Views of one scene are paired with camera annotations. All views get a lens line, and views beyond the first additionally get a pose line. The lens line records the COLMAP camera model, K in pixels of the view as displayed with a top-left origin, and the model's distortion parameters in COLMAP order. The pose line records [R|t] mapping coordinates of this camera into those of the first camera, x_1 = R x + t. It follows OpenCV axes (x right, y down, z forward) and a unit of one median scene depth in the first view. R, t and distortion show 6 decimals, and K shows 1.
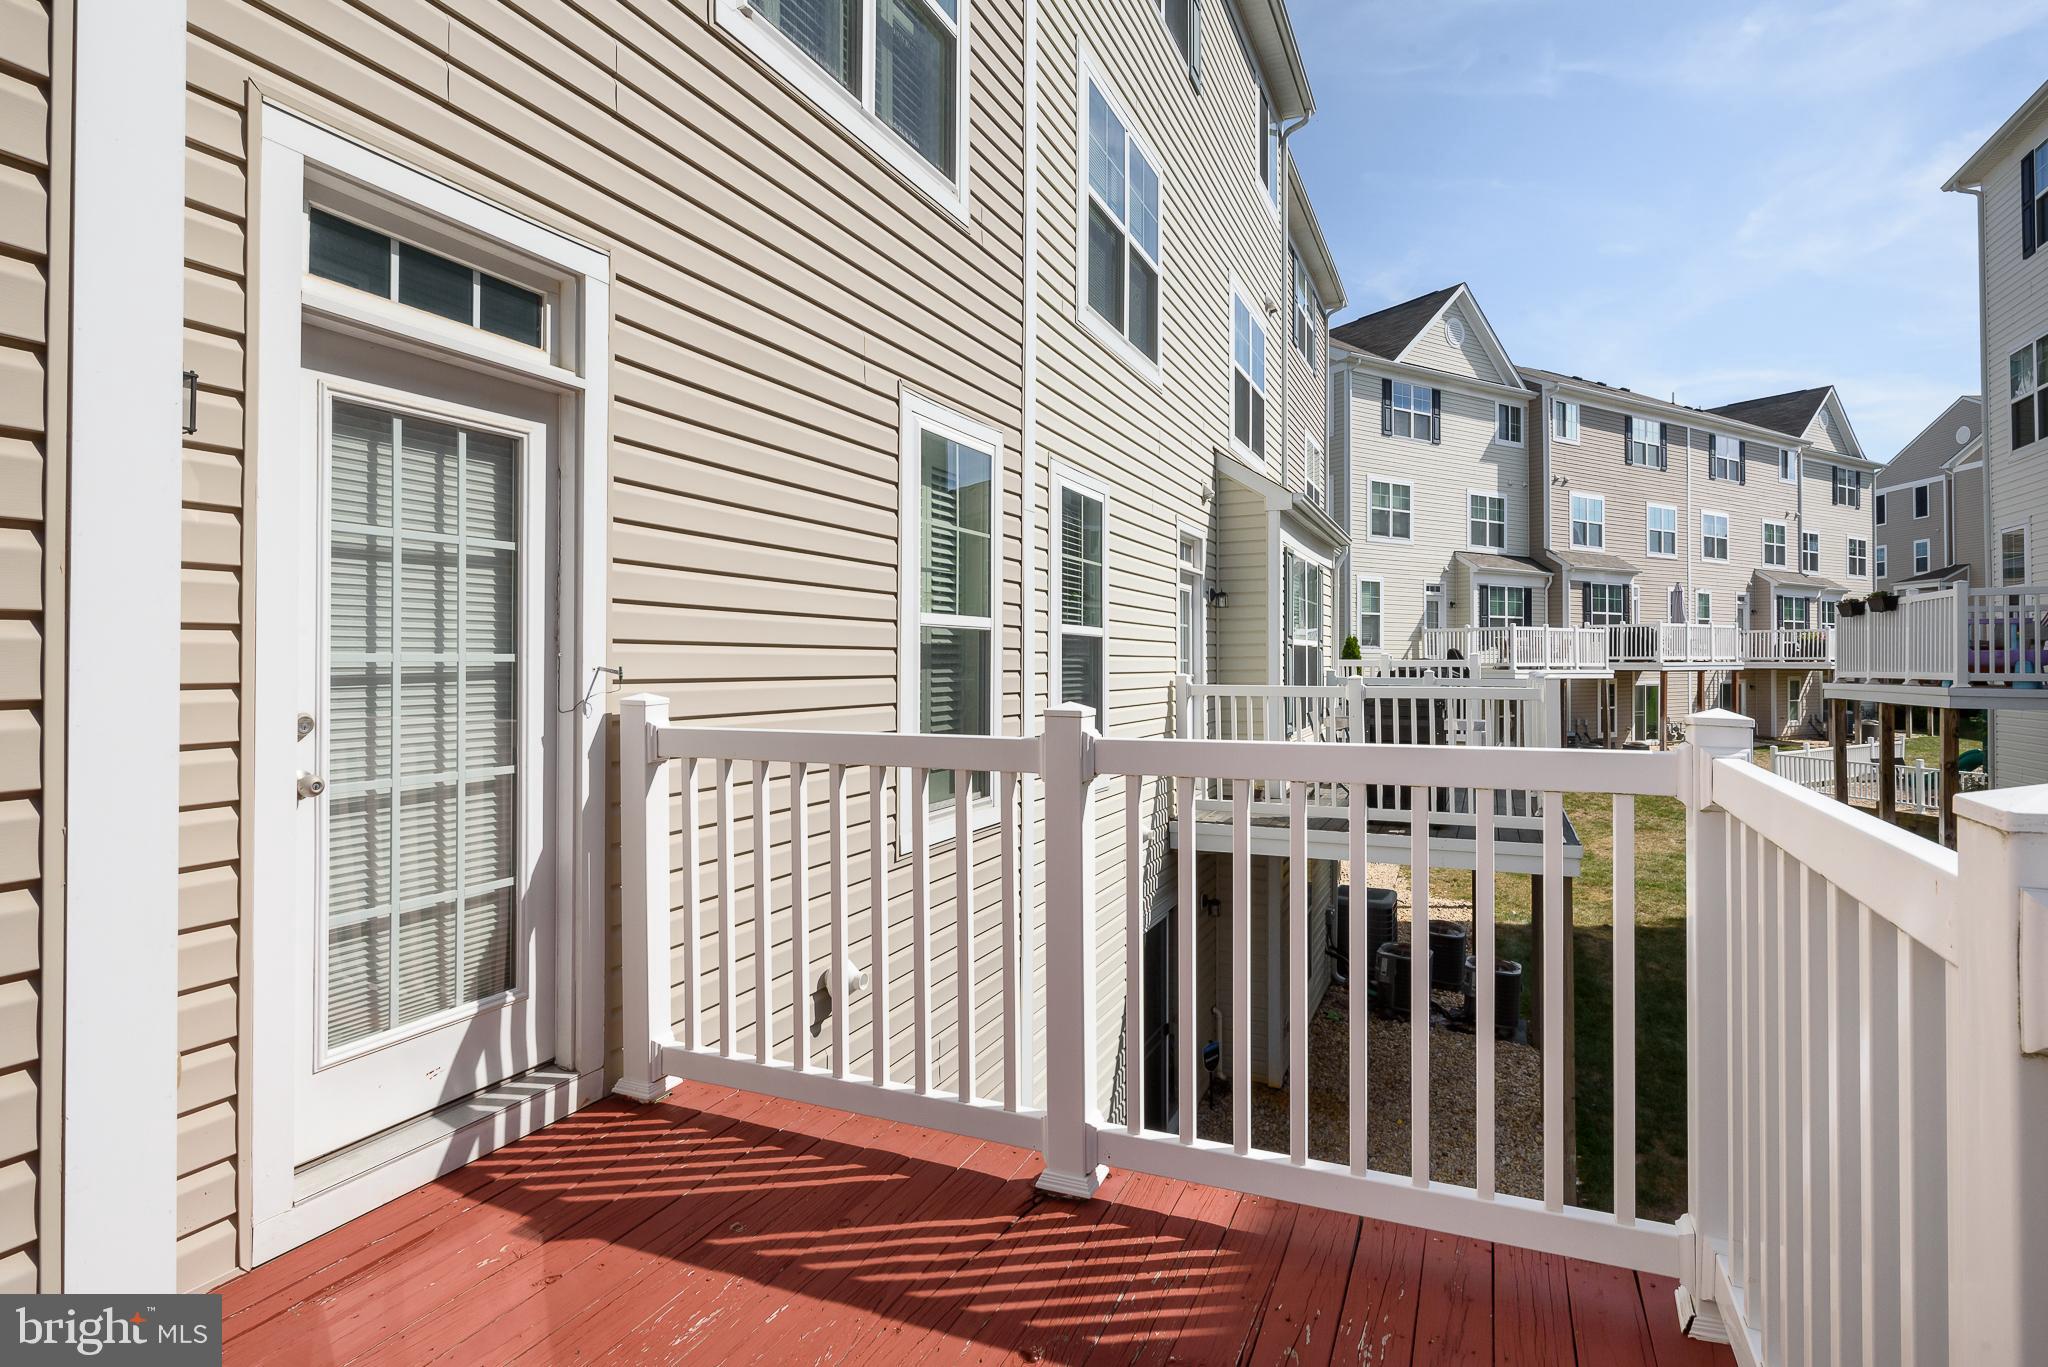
lens RADIAL K [[1042.4, 0, 1027.4], [0, 1042.4, 669.4], [0, 0, 1]] dist [0.001442, 0.001098]
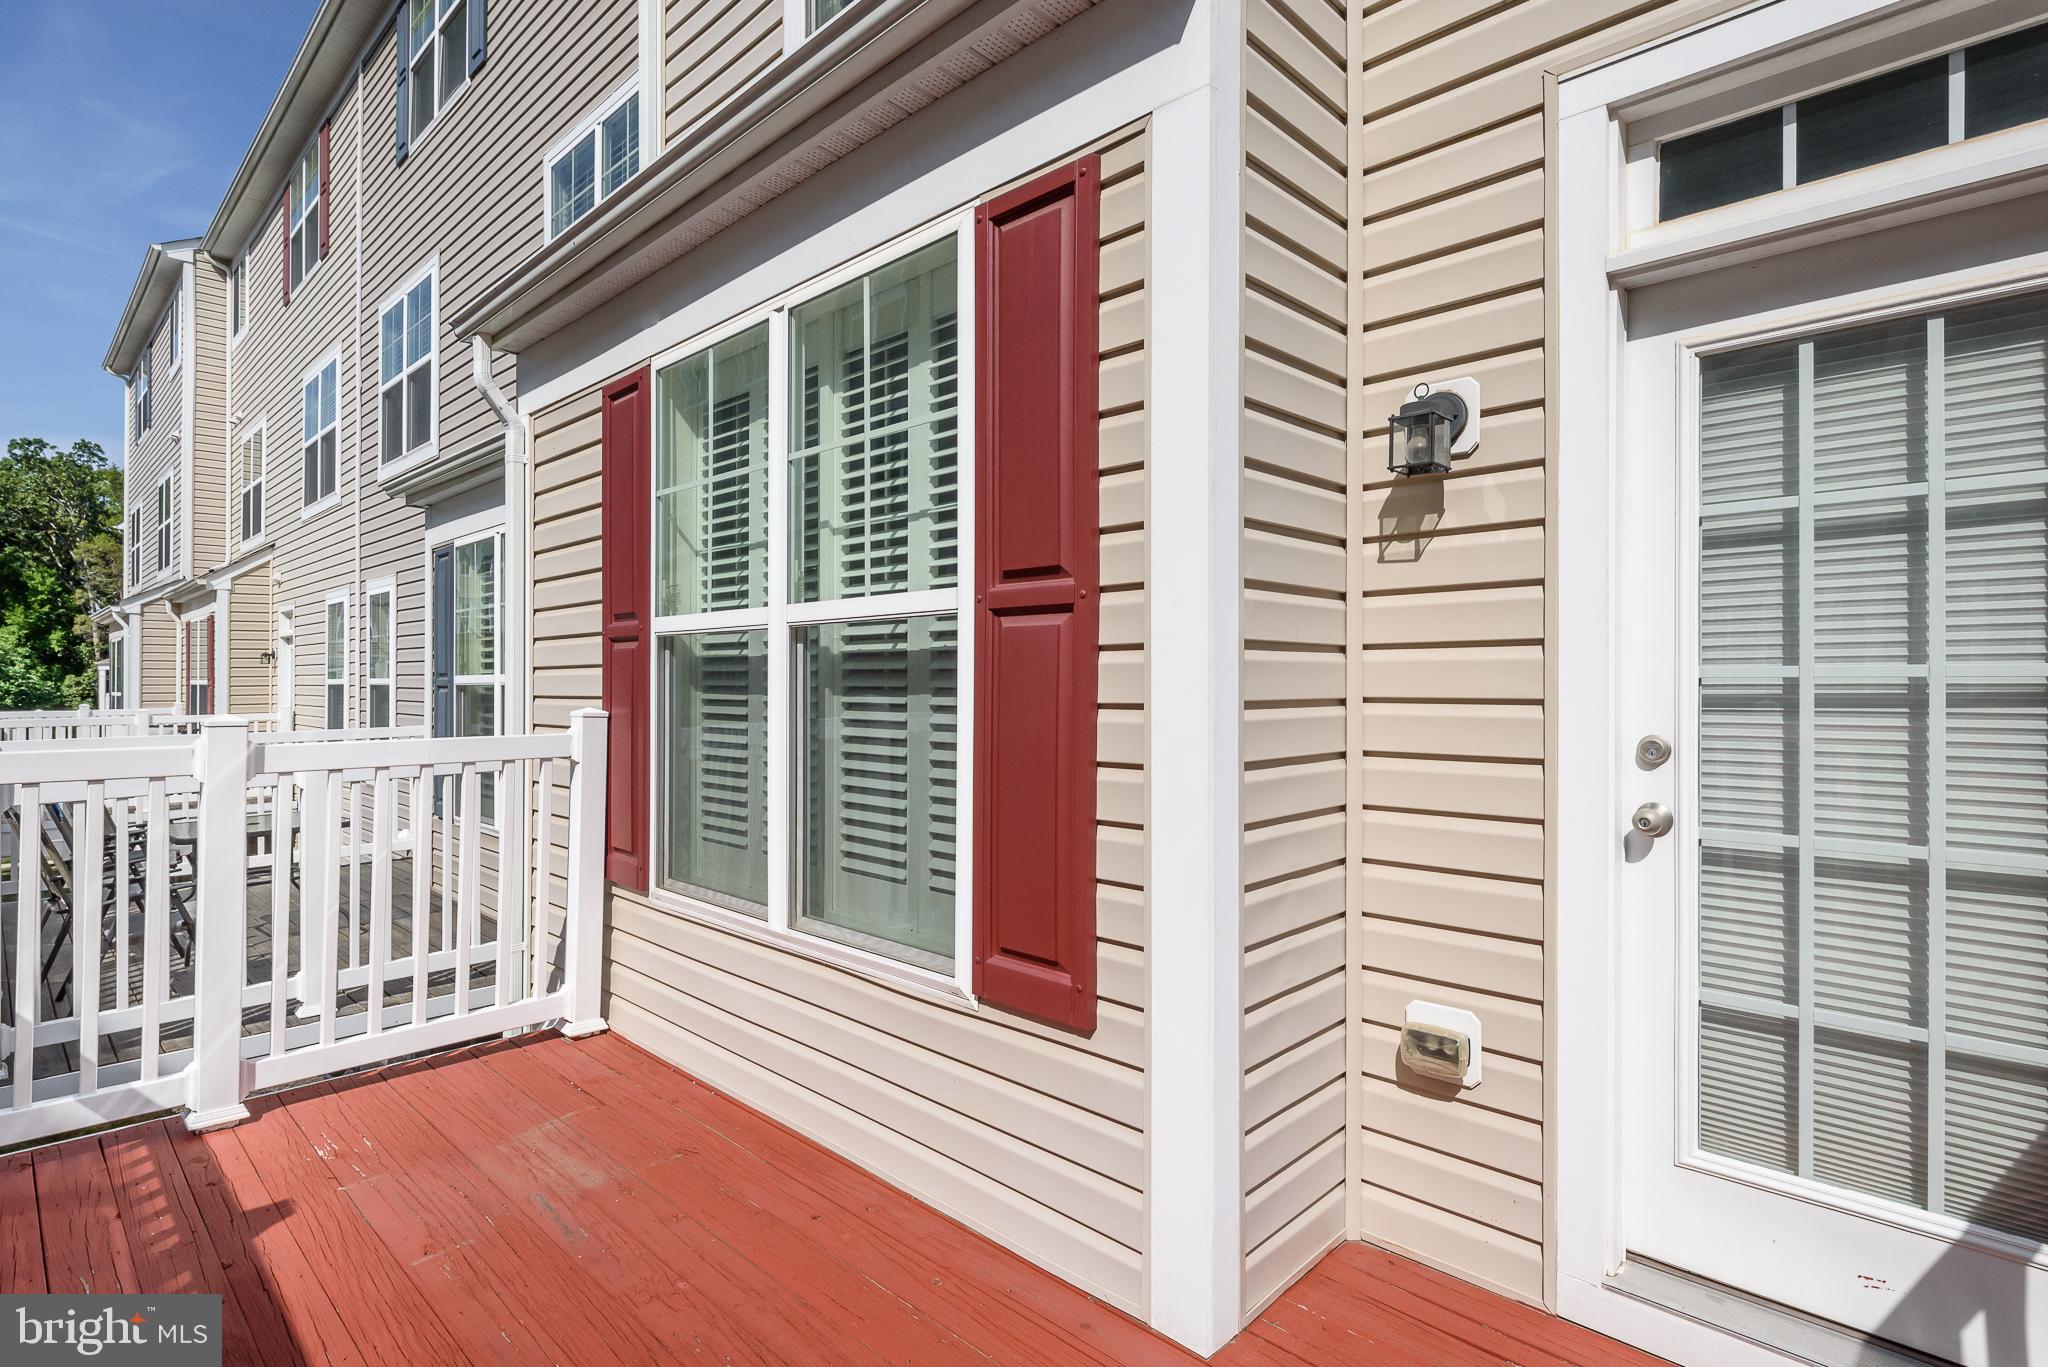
lens RADIAL K [[1042.4, 0, 1027.4], [0, 1042.4, 669.4], [0, 0, 1]] dist [0.001442, 0.001098]
pose [[-0.338289, -0.003827, -0.941035, 0.268252], [0.003301, 0.999981, -0.005254, -0.010818], [0.941037, -0.004884, -0.338269, 0.738686]]
